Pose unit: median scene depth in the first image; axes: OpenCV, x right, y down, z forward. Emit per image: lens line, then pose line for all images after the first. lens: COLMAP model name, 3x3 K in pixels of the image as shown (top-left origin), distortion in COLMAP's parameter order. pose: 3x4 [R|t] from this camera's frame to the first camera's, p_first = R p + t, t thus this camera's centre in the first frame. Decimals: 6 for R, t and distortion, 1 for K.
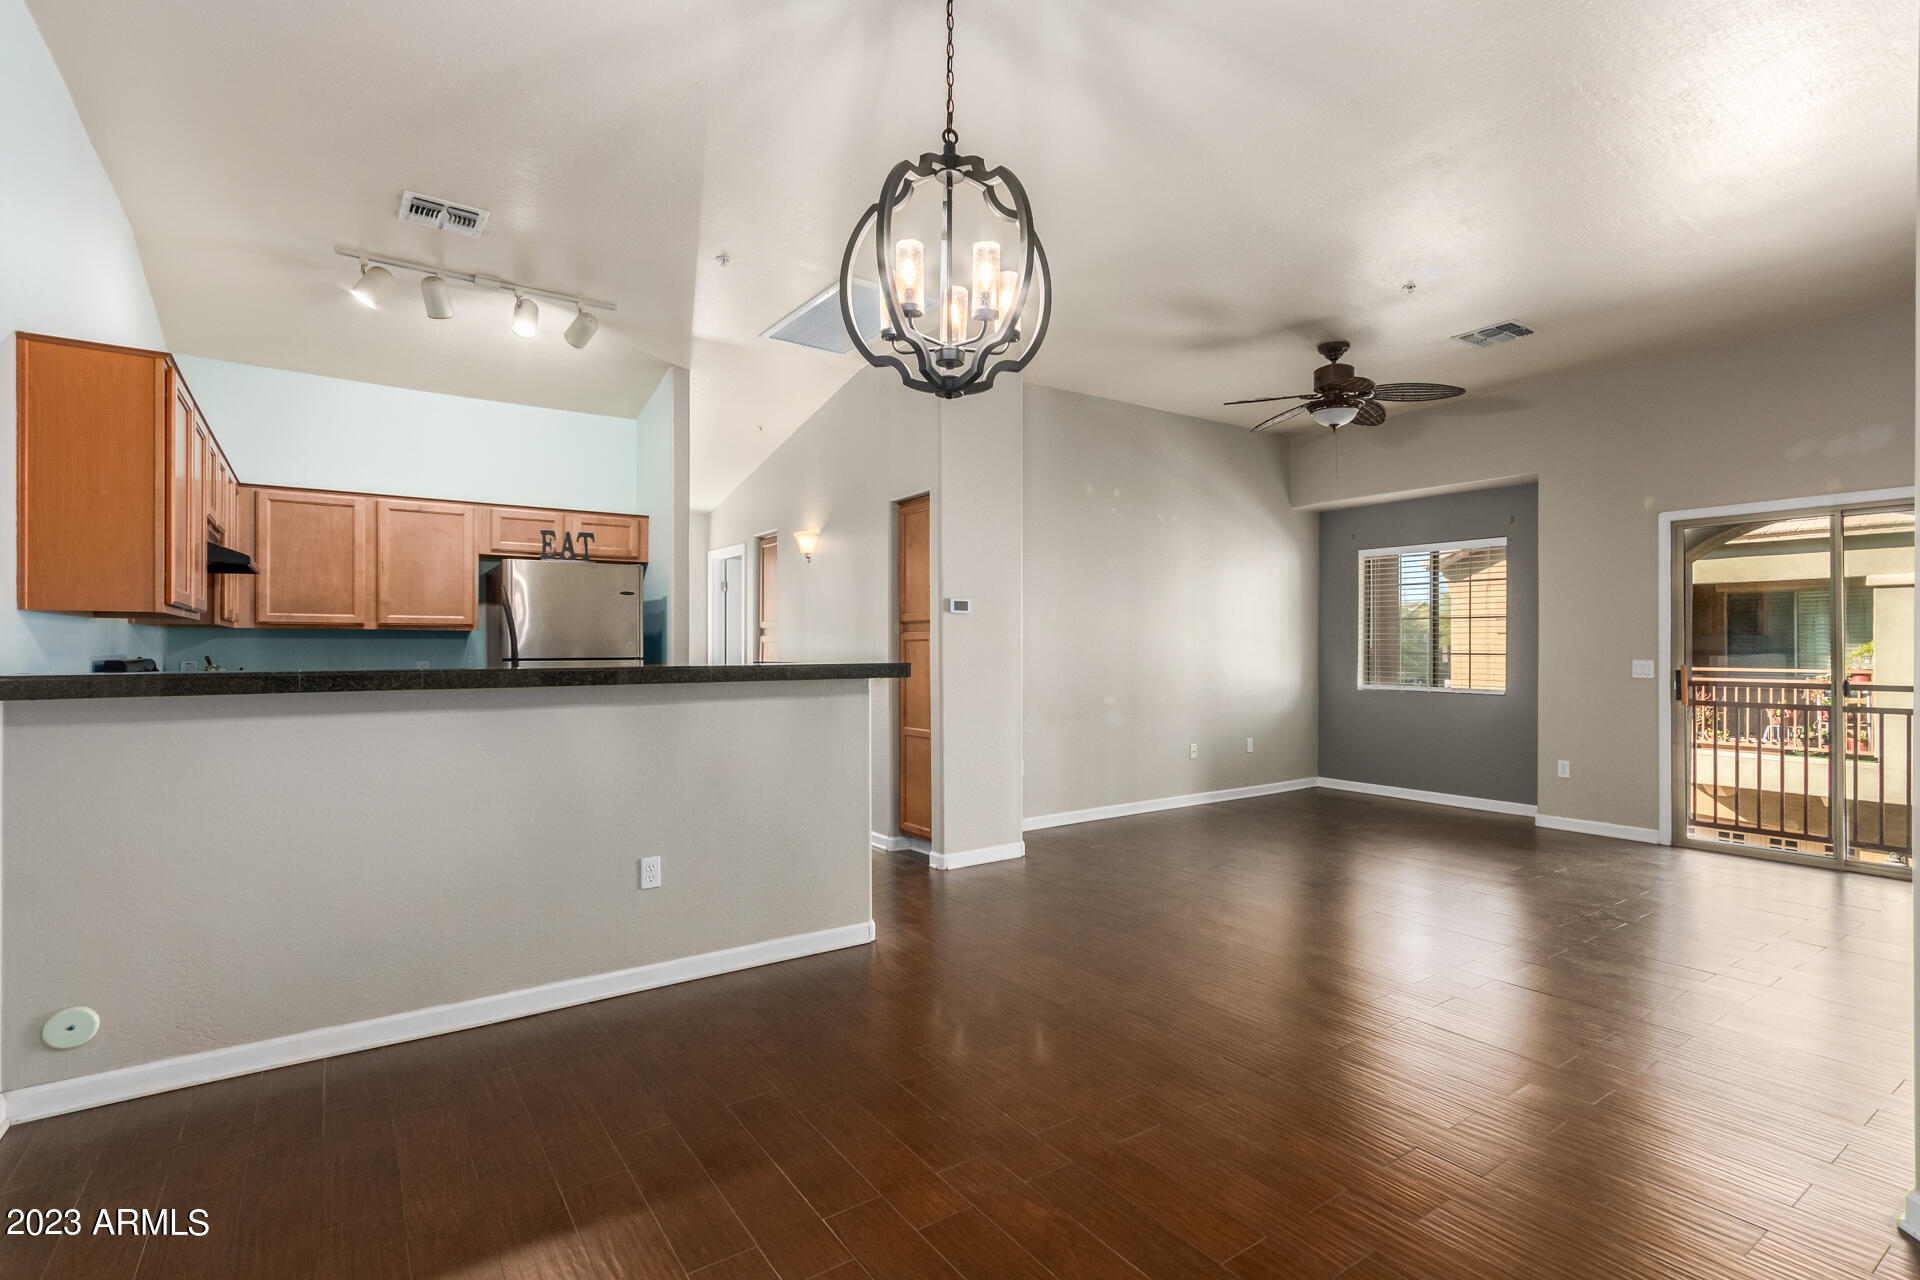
lens RADIAL K [[902.9, 0, 977.2], [0, 902.9, 640.4], [0, 0, 1]] dist [0.003907, 0.000943]
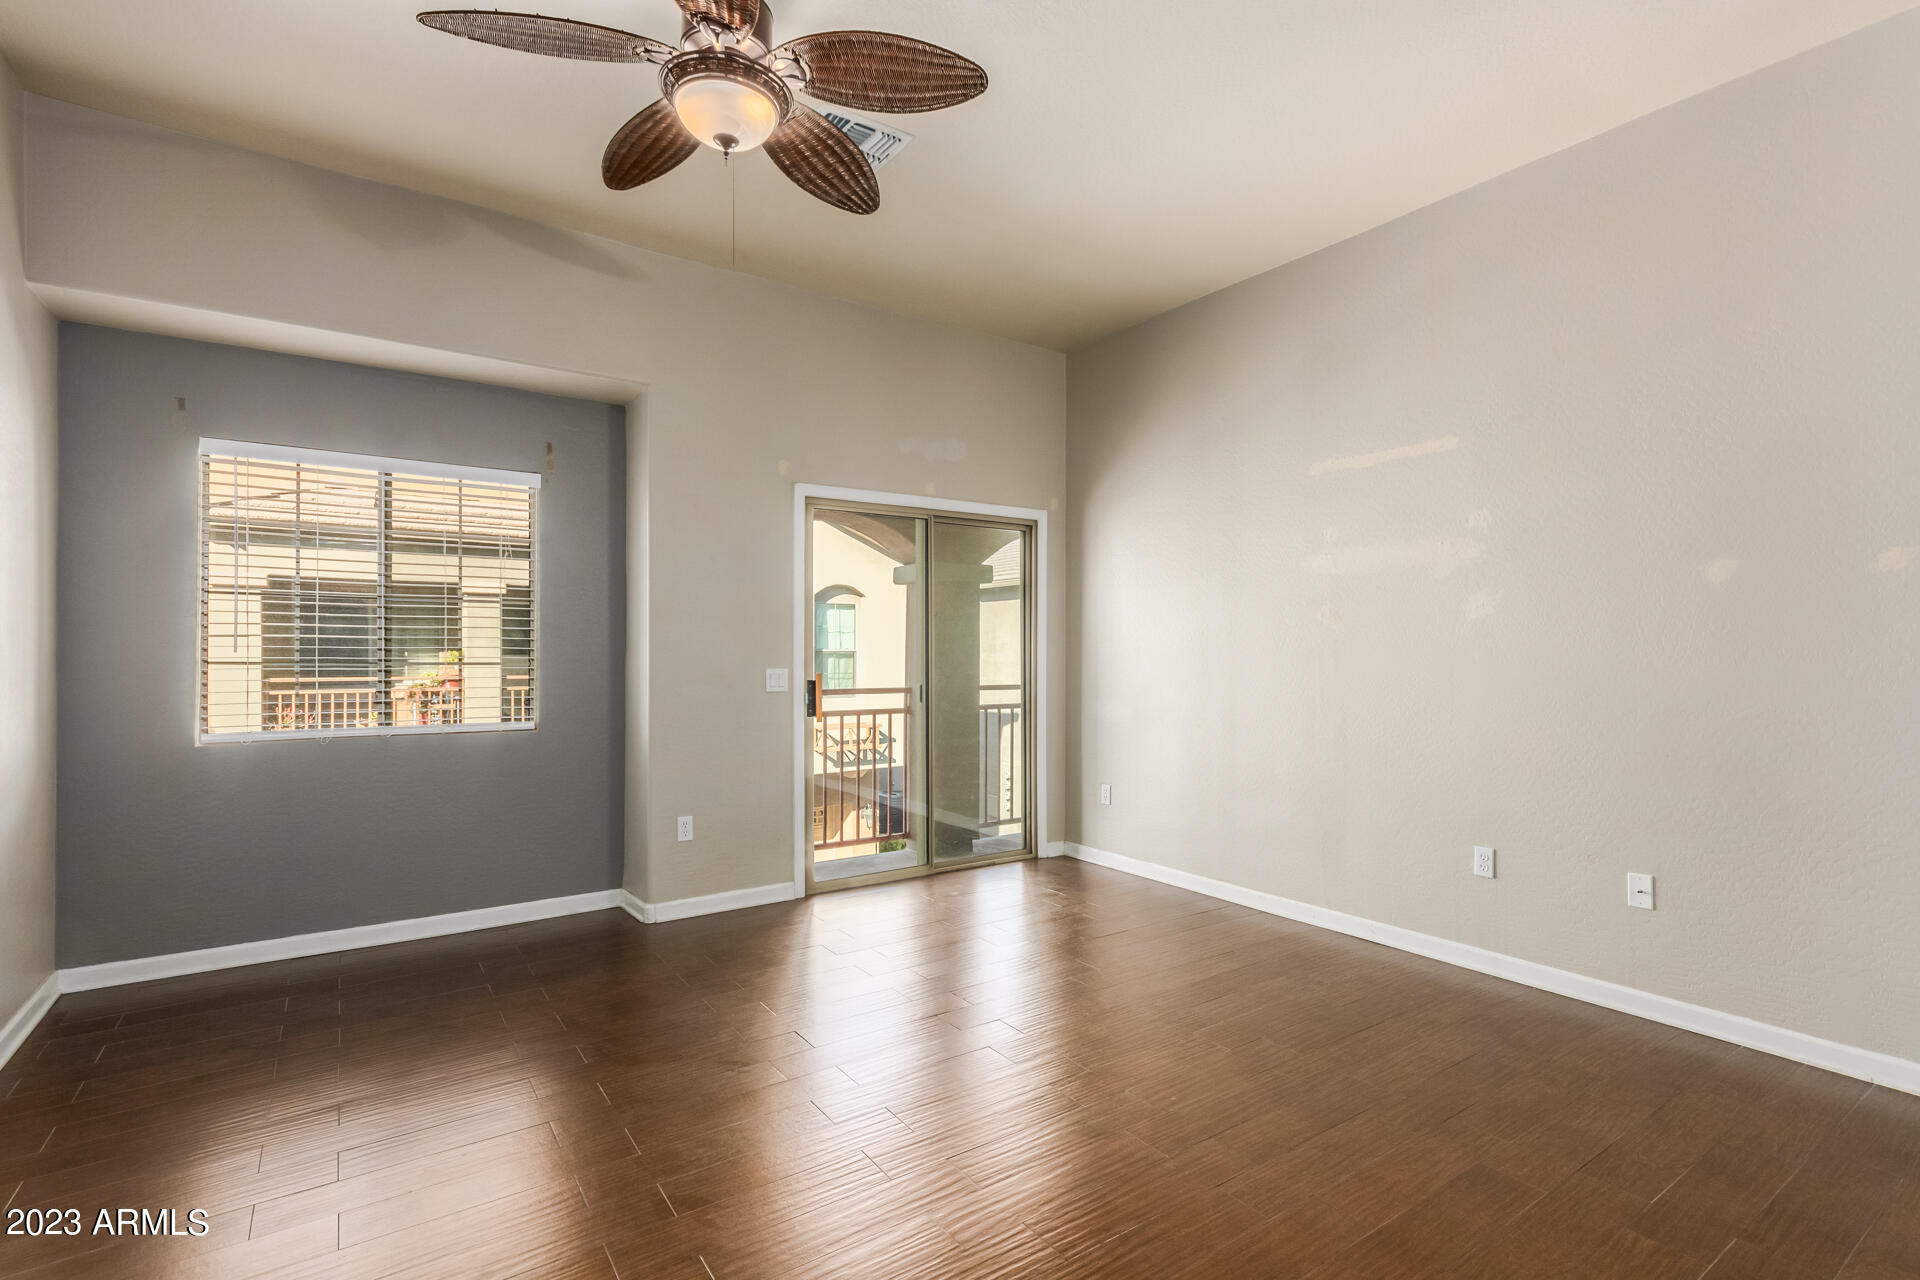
lens RADIAL K [[902.9, 0, 963.2], [0, 902.9, 653.9], [0, 0, 1]] dist [-0.002999, 0.007078]
pose [[0.016274, -0.000285, 0.999868, -0.030153], [-0.006013, 0.999982, 0.000383, 0.006772], [-0.999849, -0.006019, 0.016272, 0.687281]]
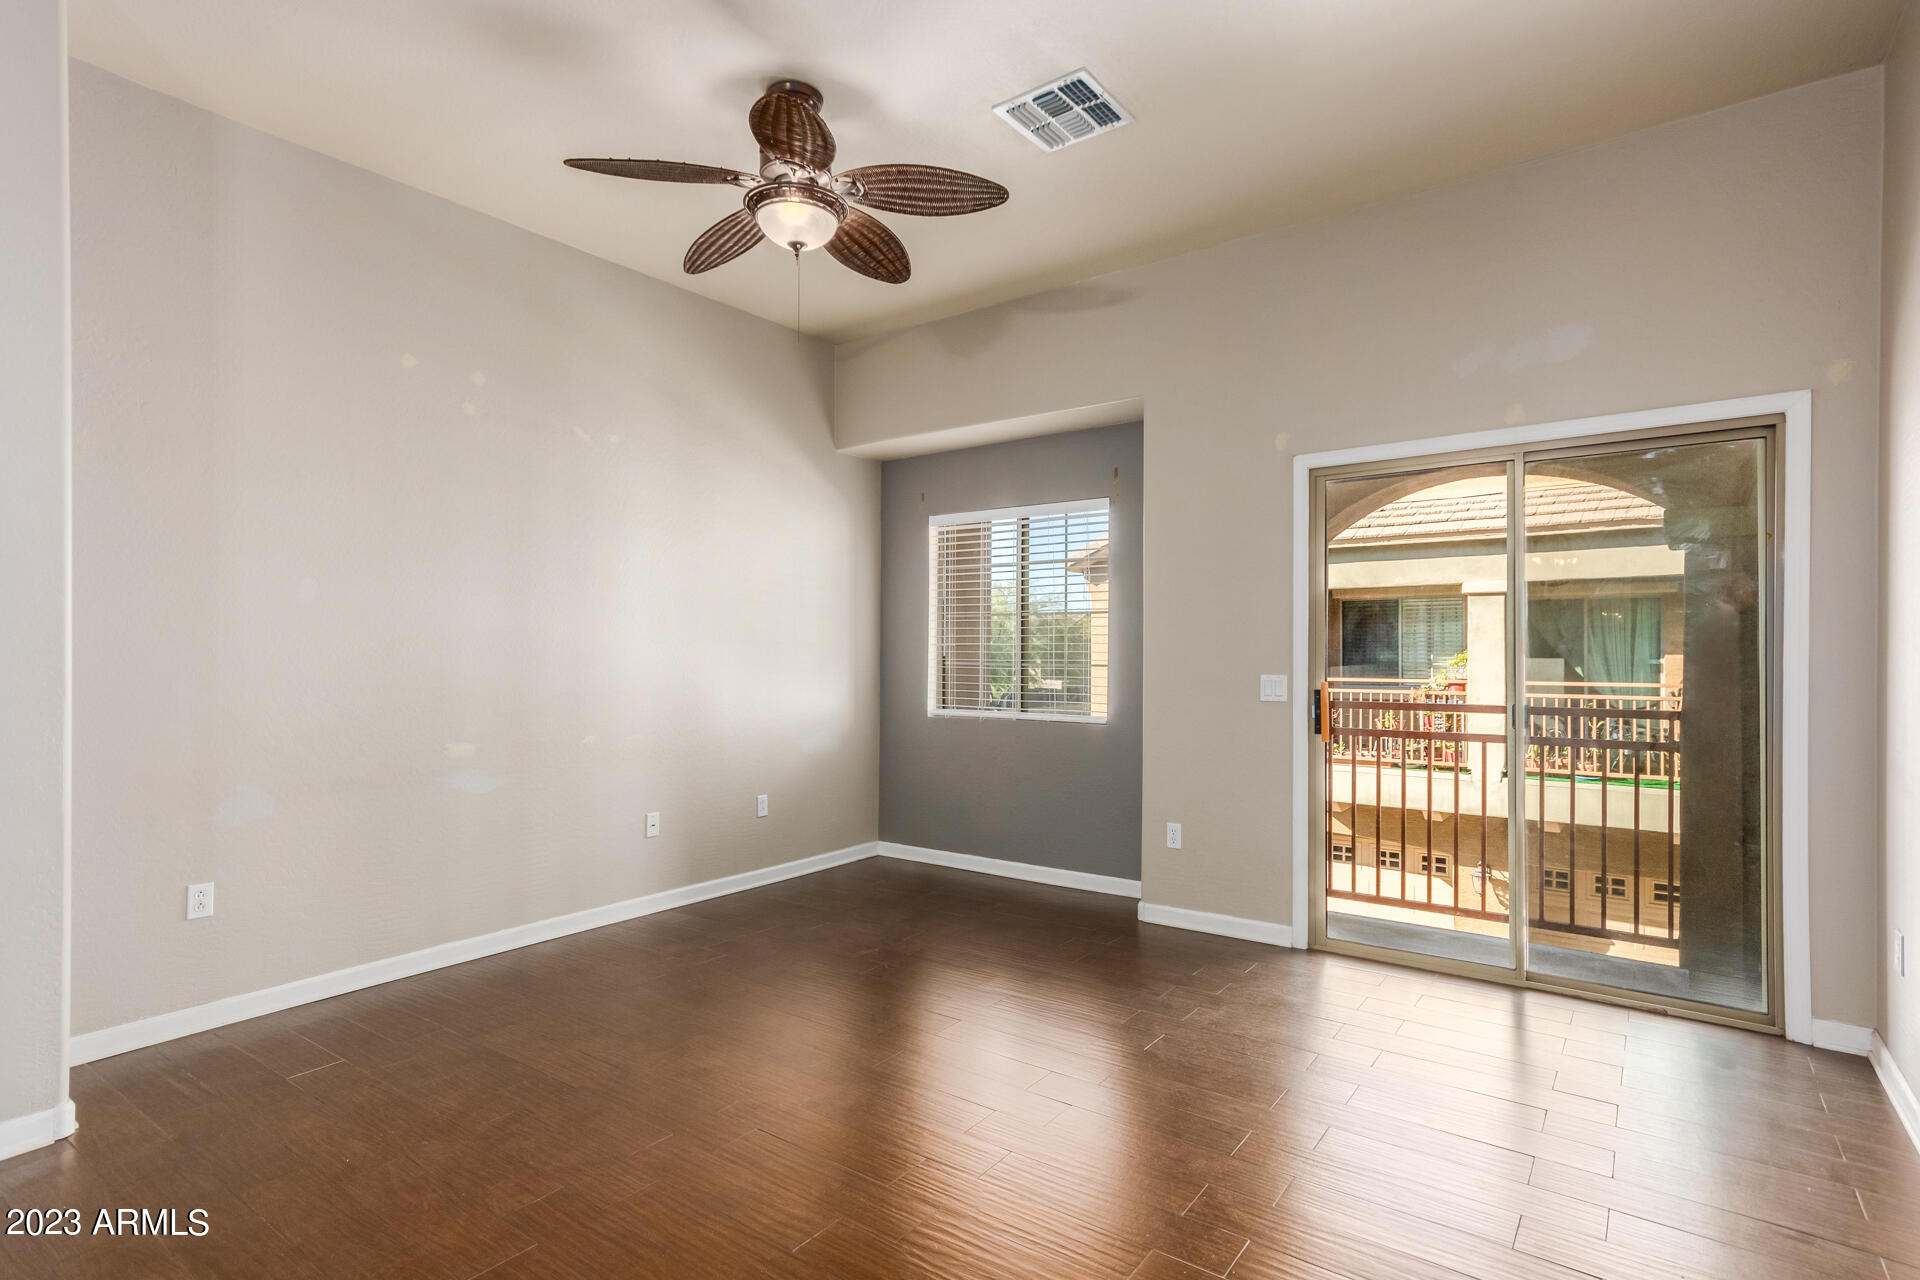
lens RADIAL K [[939.8, 0, 960.0], [0, 939.8, 651.1], [0, 0, 1]] dist [-0.002408, 0.015157]
pose [[0.949362, 0.002613, 0.314173, 0.243394], [-0.003125, 0.999994, 0.001128, 0.003631], [-0.314168, -0.002053, 0.949365, 0.338624]]
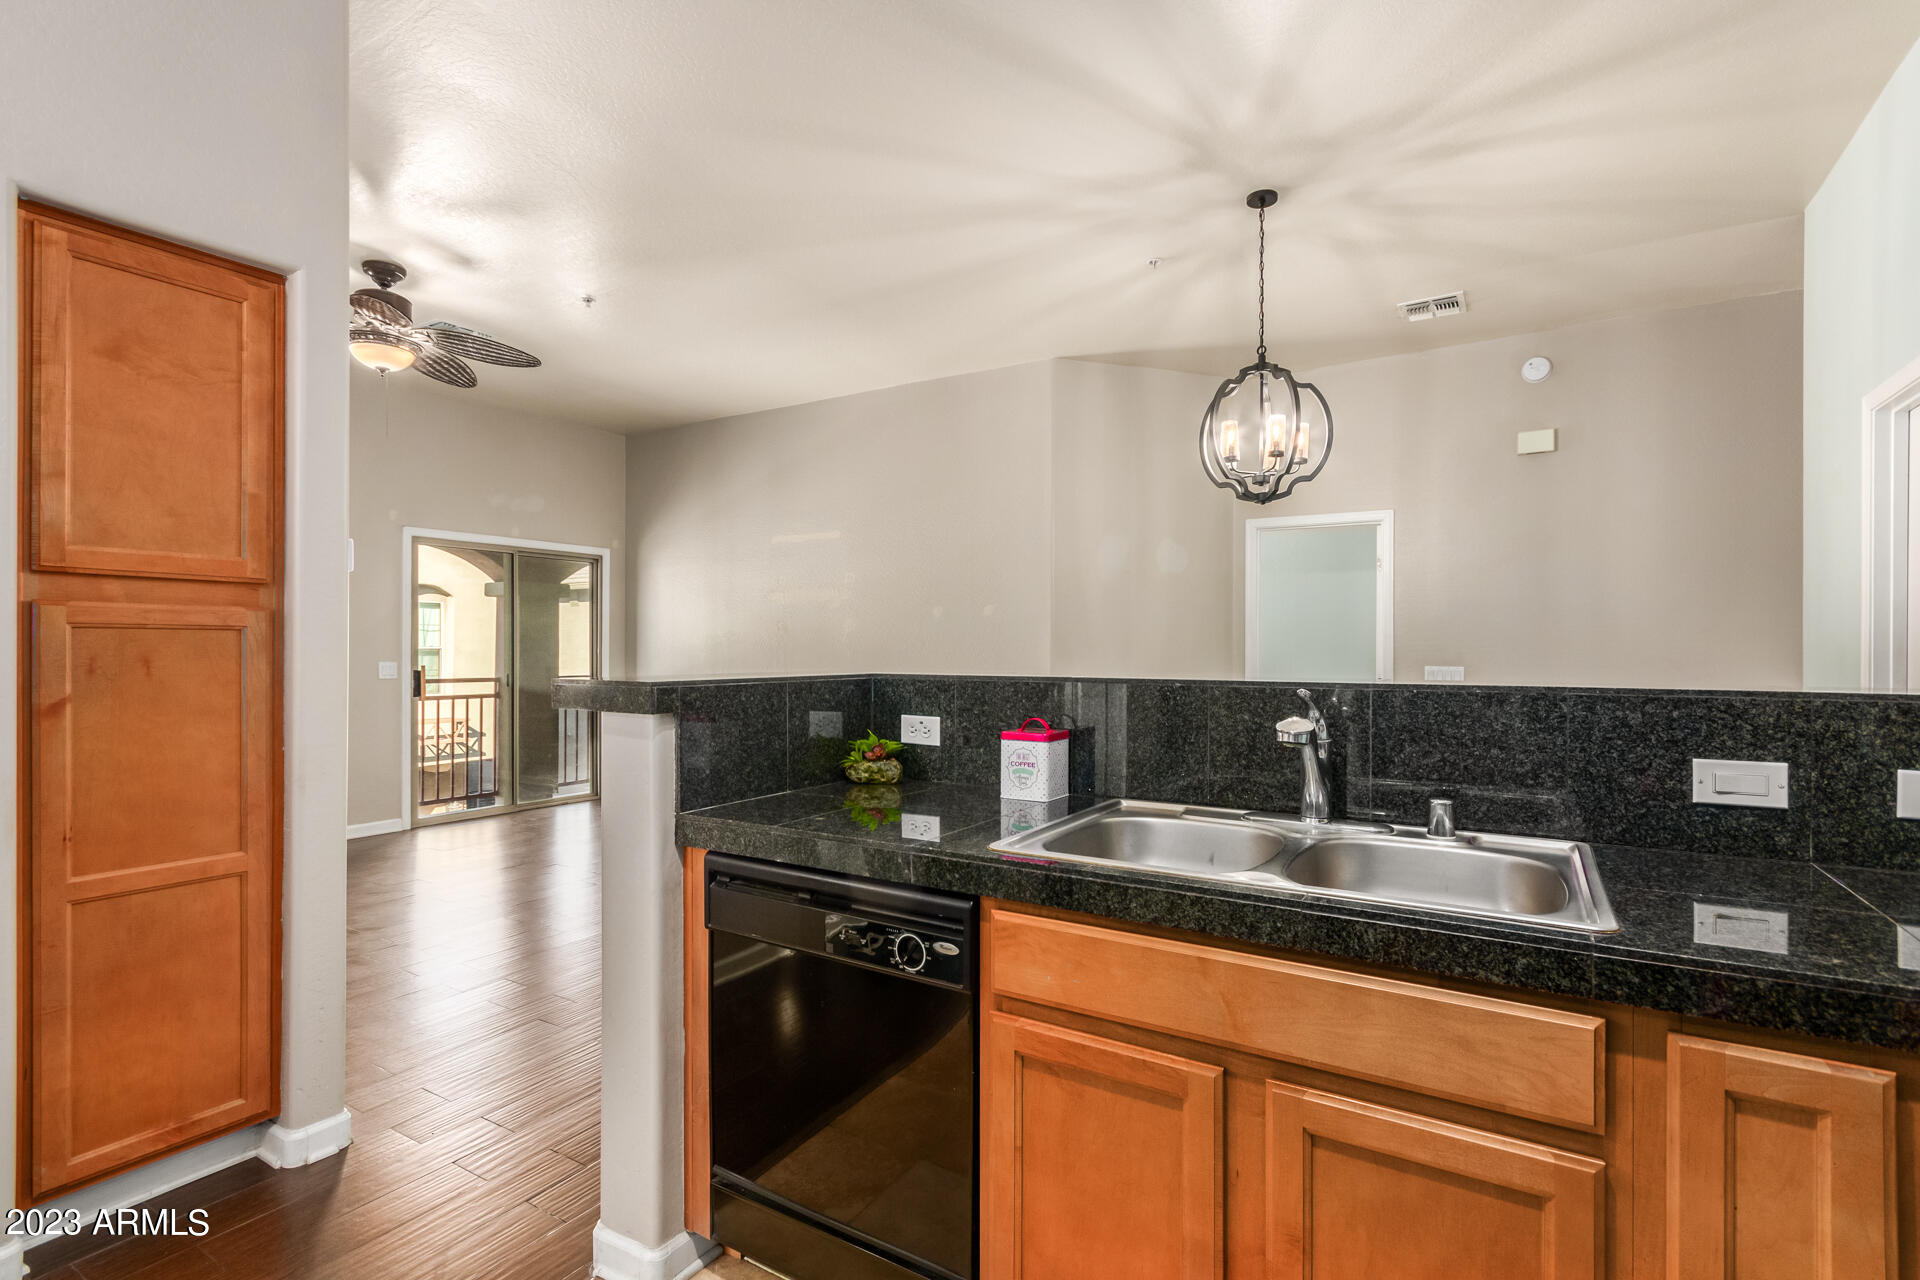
lens RADIAL K [[897.9, 0, 977.1], [0, 897.9, 648.4], [0, 0, 1]] dist [0.002622, 0.000236]
pose [[-0.398692, 0.002864, 0.917081, -0.419312], [-0.004495, 0.999977, -0.005078, 0.006526], [-0.917074, -0.006147, -0.398670, 0.653429]]
